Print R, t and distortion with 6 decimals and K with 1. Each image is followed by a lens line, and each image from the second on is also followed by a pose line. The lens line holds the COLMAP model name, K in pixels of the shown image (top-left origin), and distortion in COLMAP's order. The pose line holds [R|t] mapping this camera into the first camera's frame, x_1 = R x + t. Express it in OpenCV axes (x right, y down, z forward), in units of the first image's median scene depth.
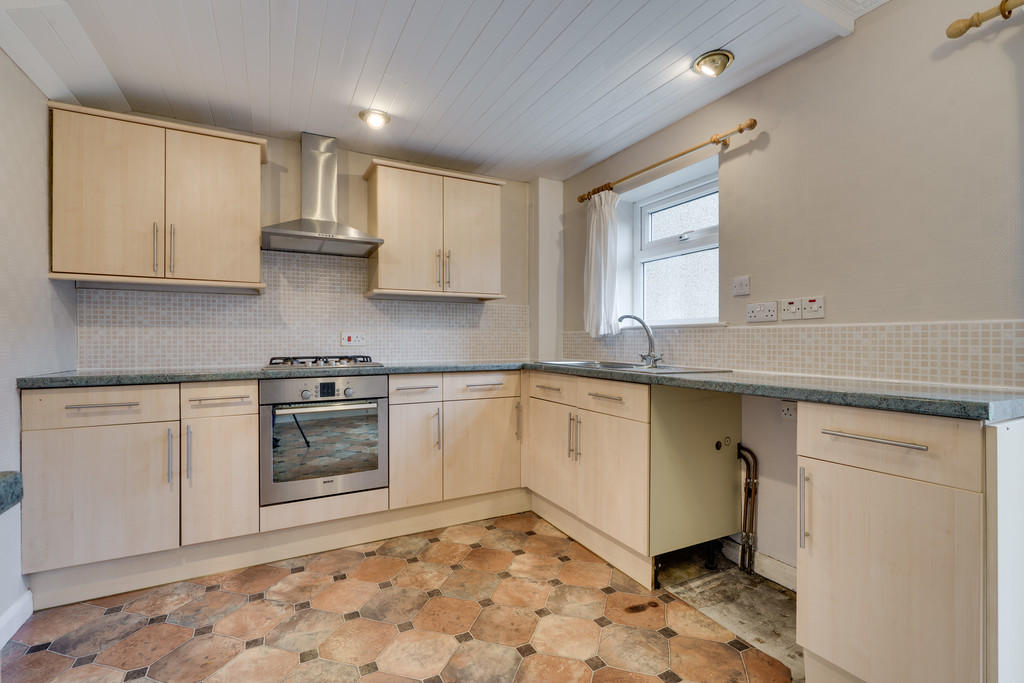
lens RADIAL K [[460.4, 0, 519.7], [0, 460.4, 320.9], [0, 0, 1]] dist [-0.004632, -0.000495]
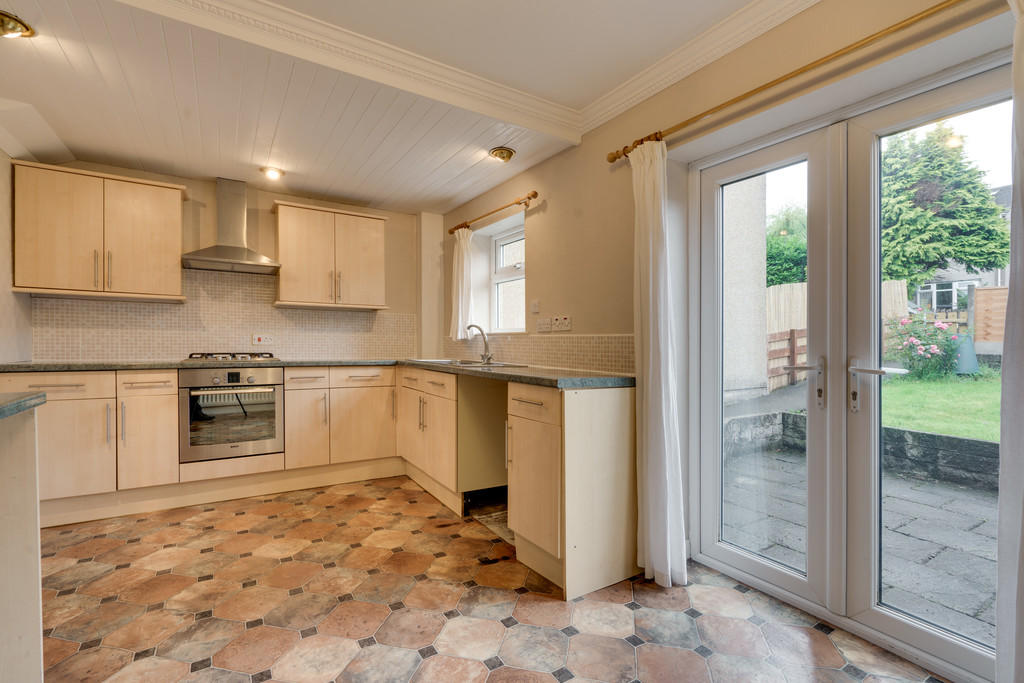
lens RADIAL K [[460.4, 0, 513.0], [0, 460.4, 335.5], [0, 0, 1]] dist [-0.004632, -0.000495]
pose [[0.997275, 0.015182, 0.072200, 0.299698], [-0.017053, 0.999533, 0.025362, -0.020366], [-0.071781, -0.026524, 0.997068, -0.392676]]
